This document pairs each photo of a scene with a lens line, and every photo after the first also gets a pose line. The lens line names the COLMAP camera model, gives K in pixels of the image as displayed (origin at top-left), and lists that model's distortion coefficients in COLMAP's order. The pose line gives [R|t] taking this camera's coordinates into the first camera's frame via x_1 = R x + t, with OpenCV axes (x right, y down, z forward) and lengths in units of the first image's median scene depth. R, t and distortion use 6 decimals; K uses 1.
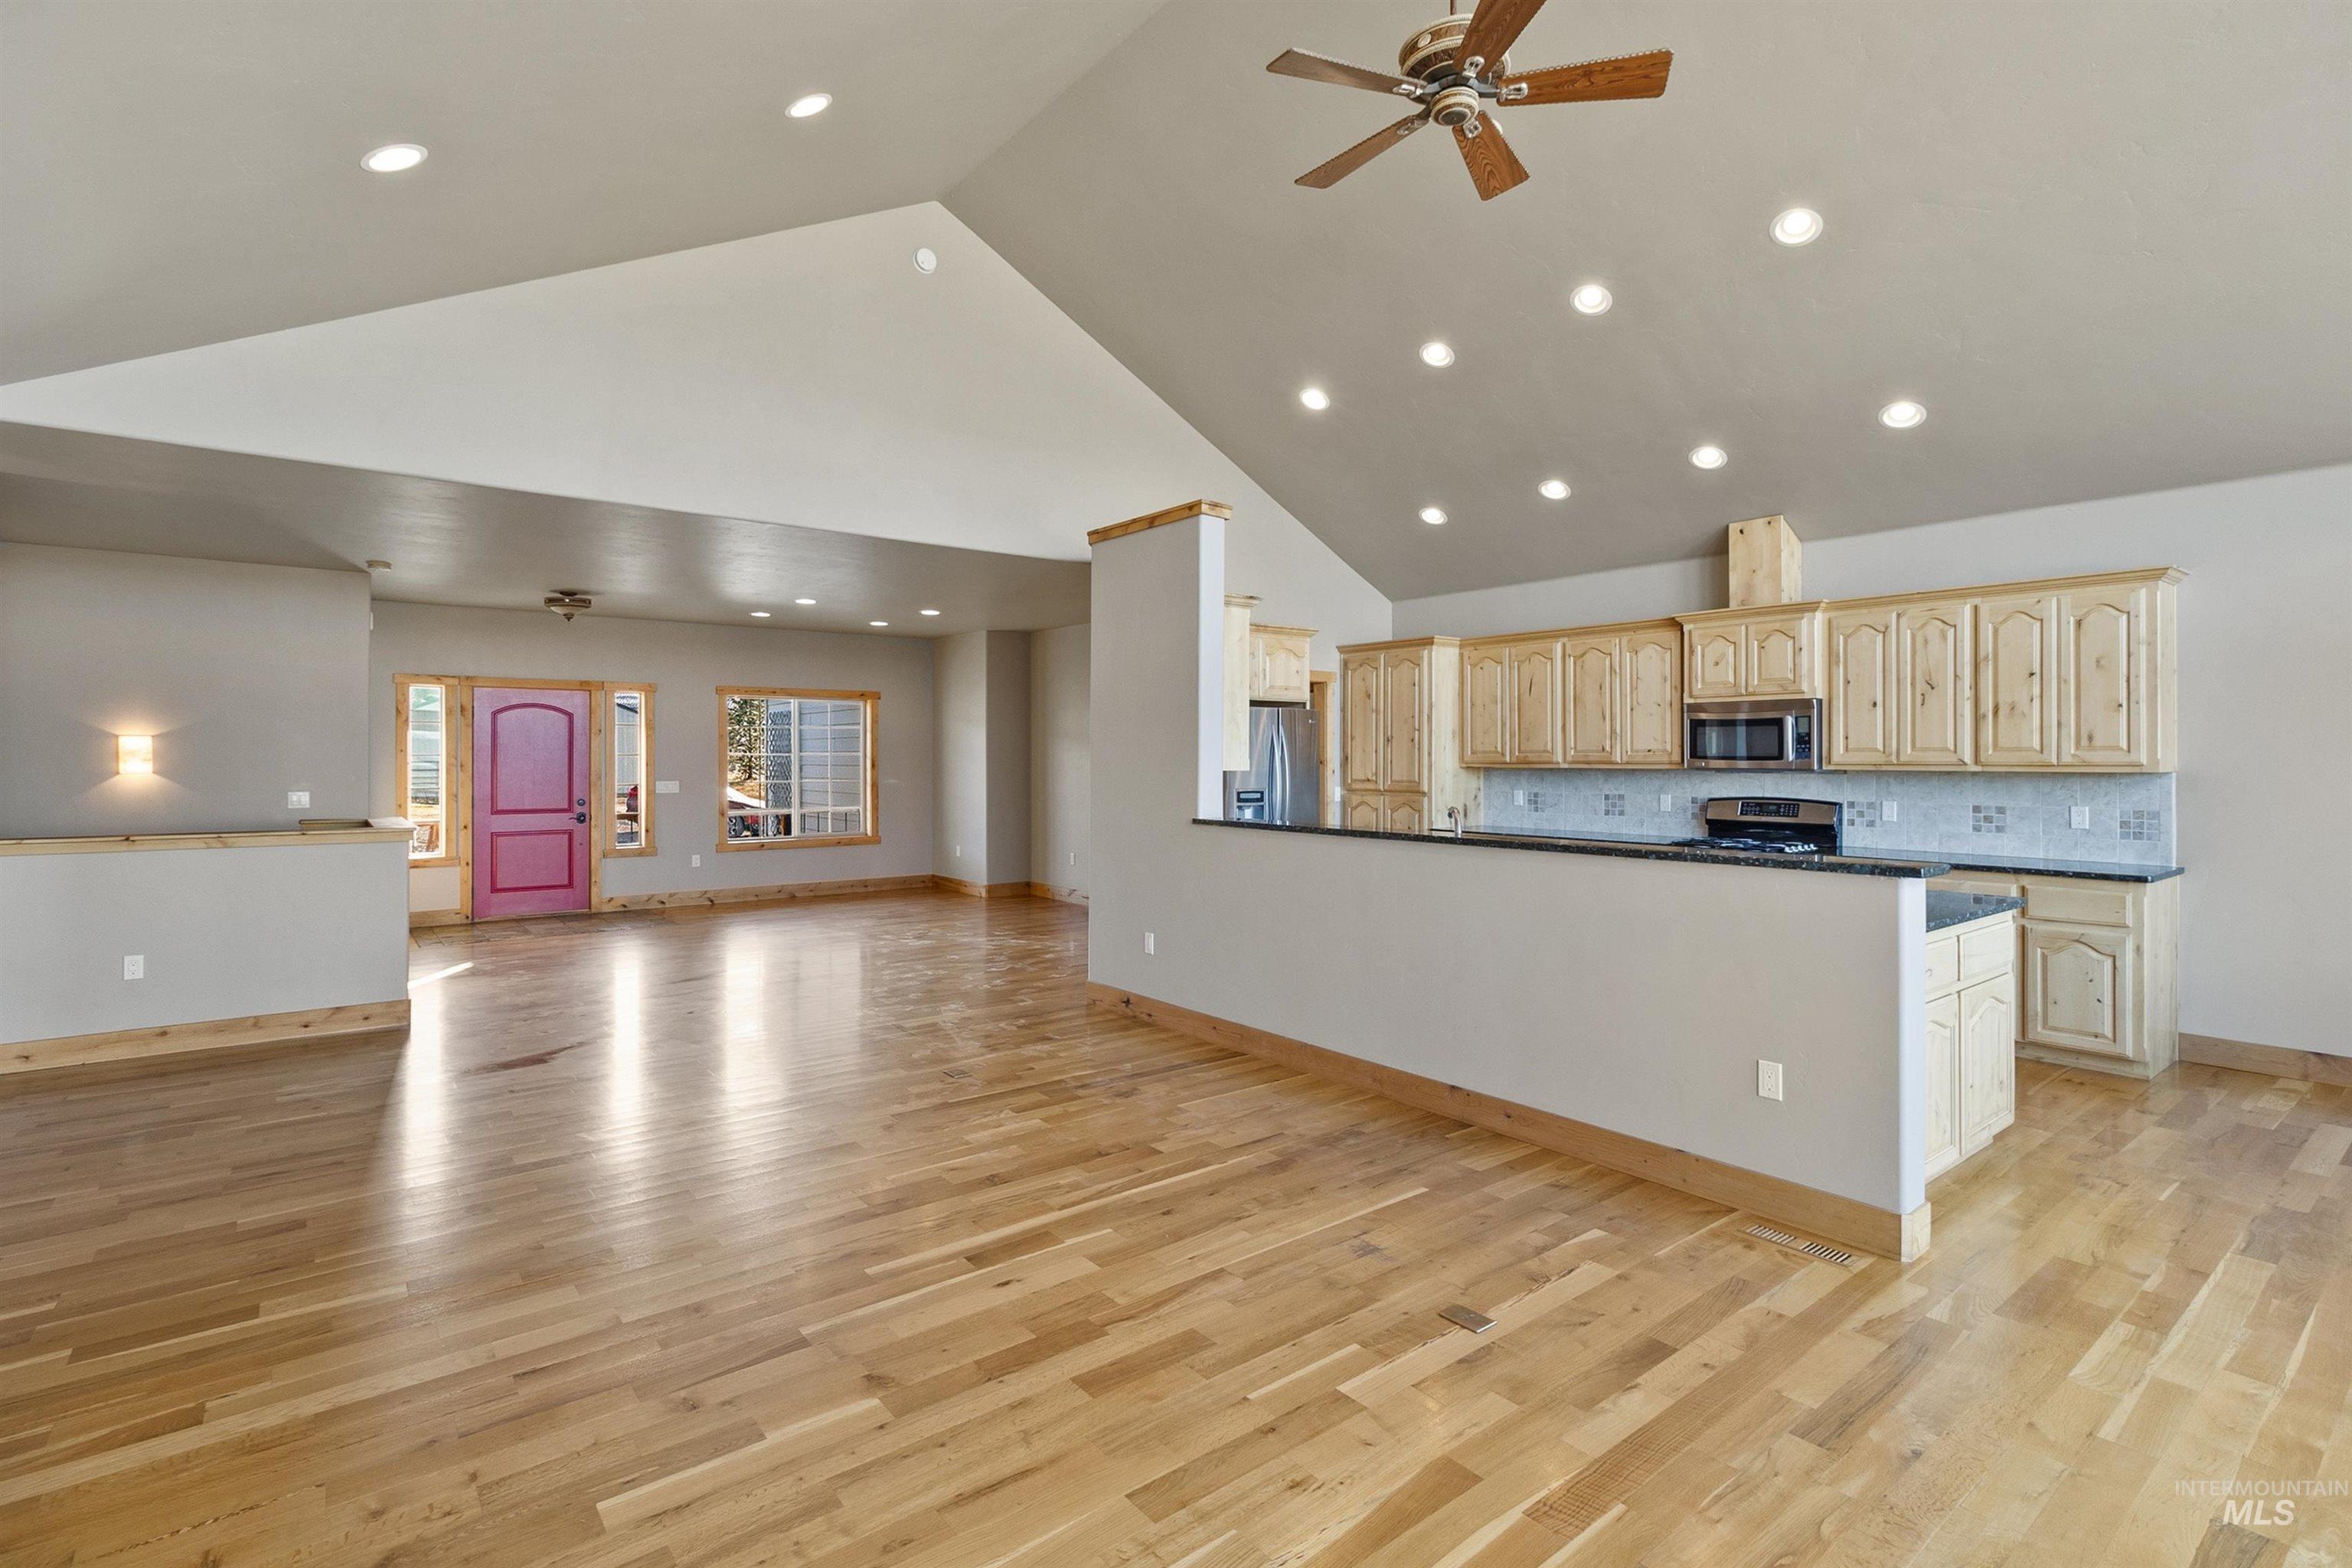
lens RADIAL K [[1097.1, 0, 1178.2], [0, 1097.1, 758.2], [0, 0, 1]] dist [0.005724, -0.000322]
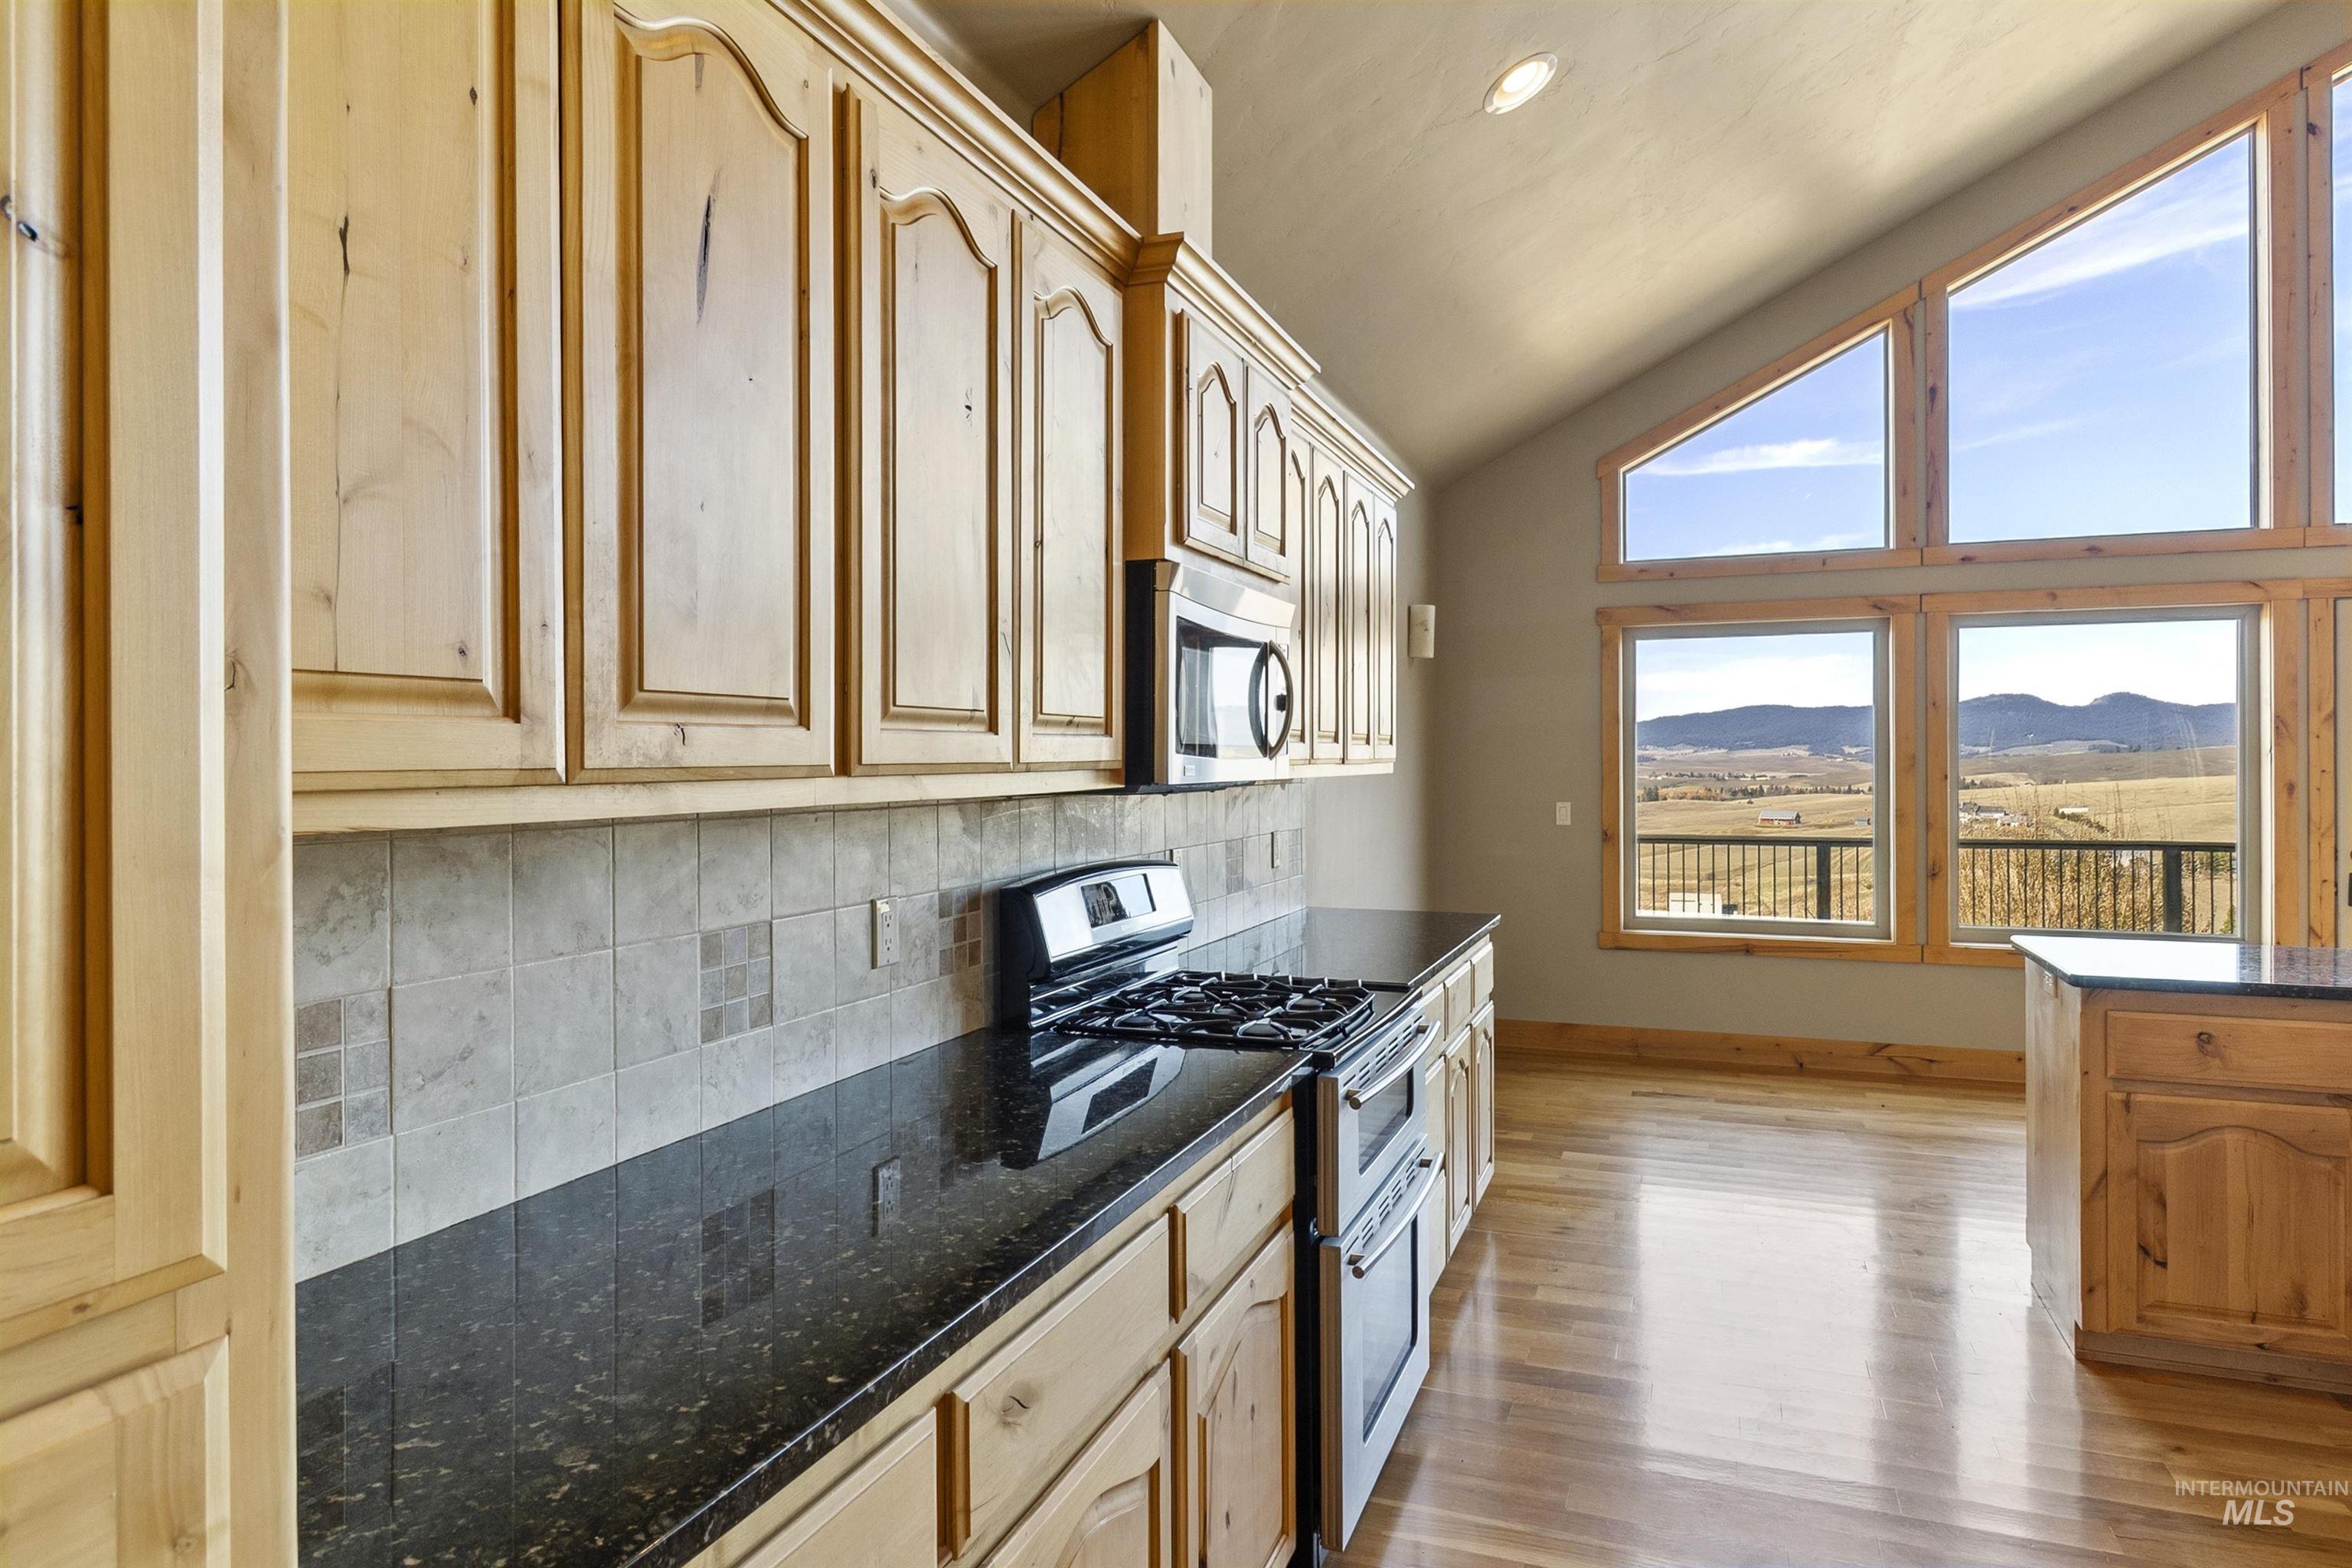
lens RADIAL K [[1362.1, 0, 1178.2], [0, 1362.1, 760.7], [0, 0, 1]] dist [-0.000645, 0.001184]
pose [[-0.508461, -0.001305, 0.861084, 0.168783], [0.003049, 0.999990, 0.003316, 0.001933], [-0.861080, 0.004312, -0.508452, 1.279364]]
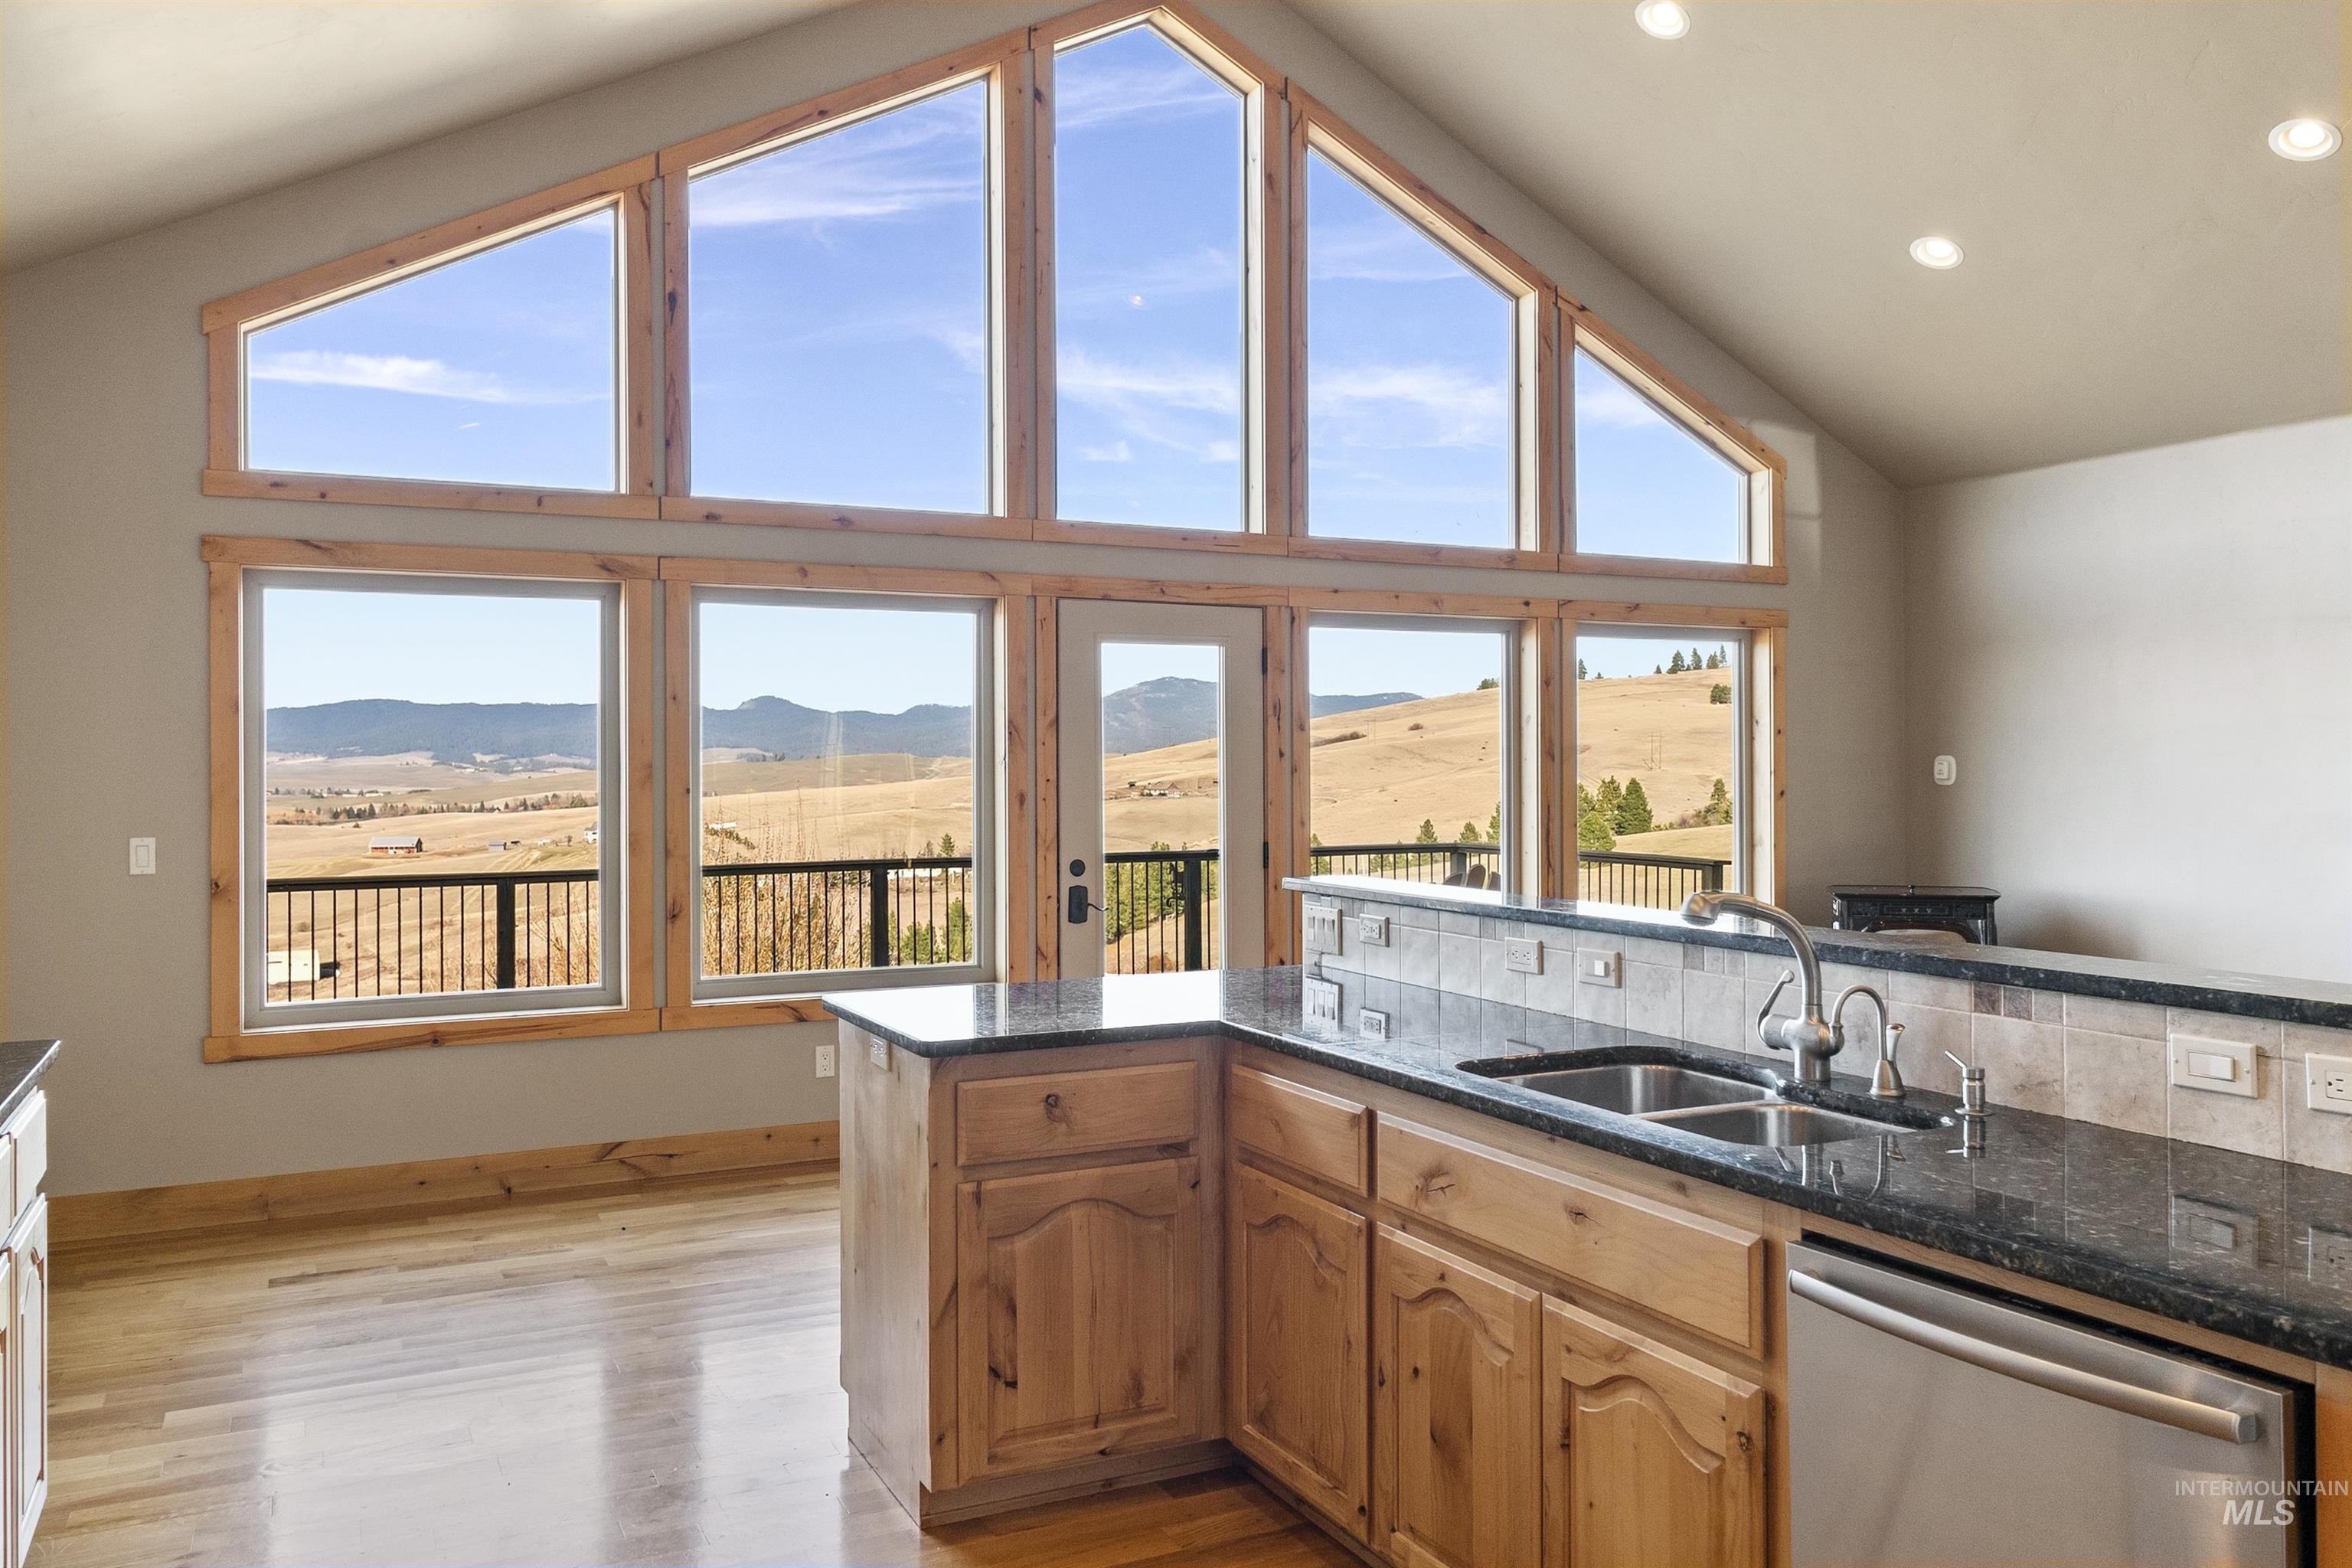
lens RADIAL K [[1750.5, 0, 1169.6], [0, 1750.5, 756.6], [0, 0, 1]] dist [0.001171, 0.002547]
pose [[-0.979024, 0.003103, 0.203720, 0.261207], [0.002611, 0.999993, -0.002683, 0.002458], [-0.203727, -0.002094, -0.979026, 1.220629]]
